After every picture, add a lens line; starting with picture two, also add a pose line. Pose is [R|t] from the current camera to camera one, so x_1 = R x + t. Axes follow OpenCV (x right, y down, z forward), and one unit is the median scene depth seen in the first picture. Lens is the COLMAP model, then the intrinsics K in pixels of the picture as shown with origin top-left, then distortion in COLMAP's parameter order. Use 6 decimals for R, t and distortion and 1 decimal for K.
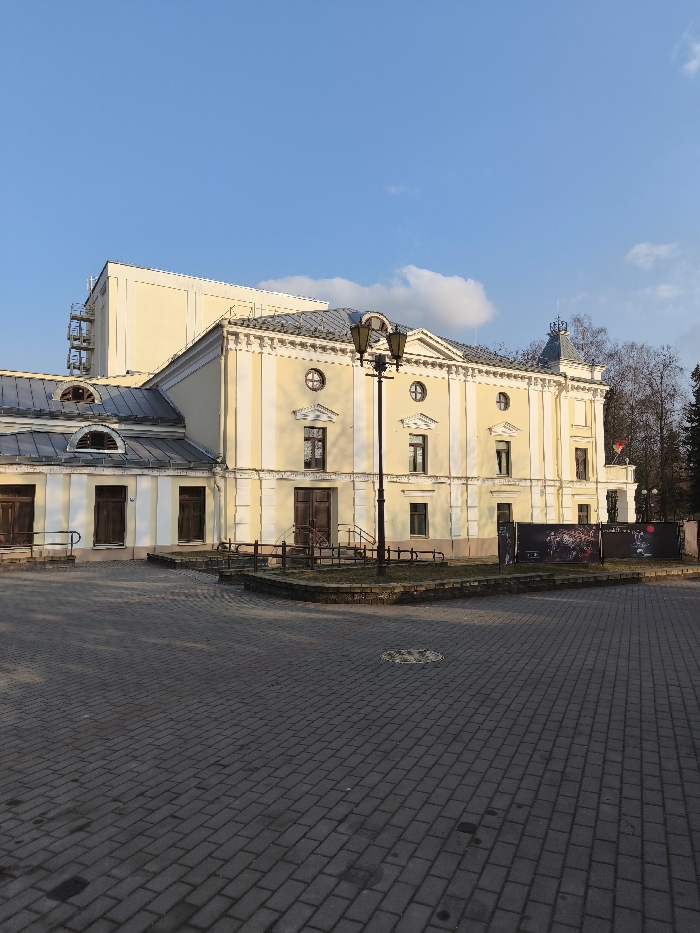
lens RADIAL K [[618.4, 0, 353.6], [0, 618.4, 461.1], [0, 0, 1]] dist [0.049847, 0.001226]
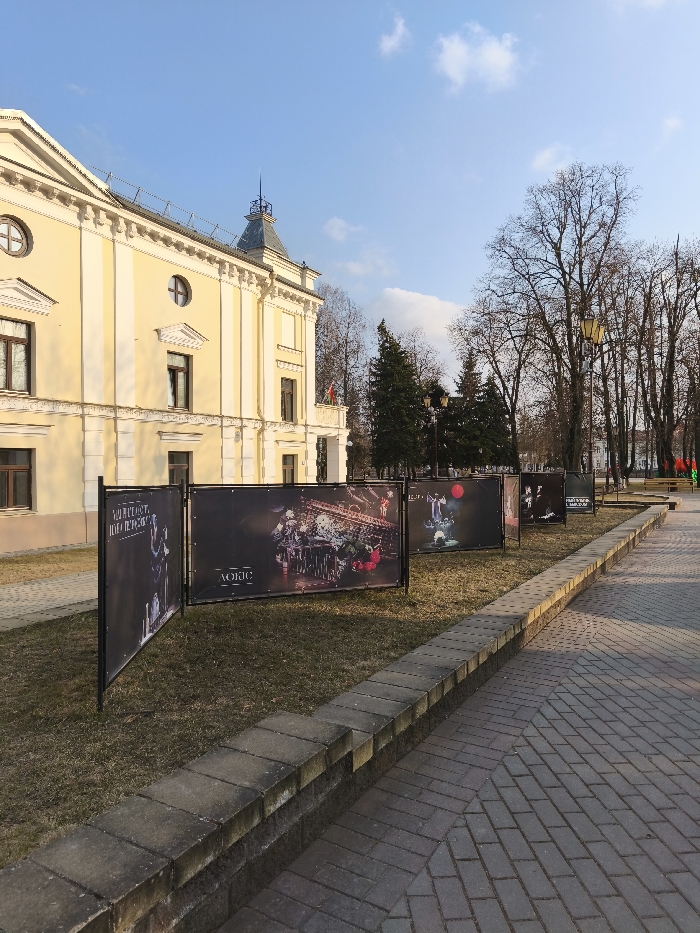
lens RADIAL K [[618.4, 0, 354.7], [0, 618.4, 462.9], [0, 0, 1]] dist [0.049847, 0.001226]
pose [[0.878803, -0.001153, 0.477184, 0.092849], [-0.033244, 0.997419, 0.063635, 0.032321], [-0.476026, -0.071786, 0.876496, 0.342872]]
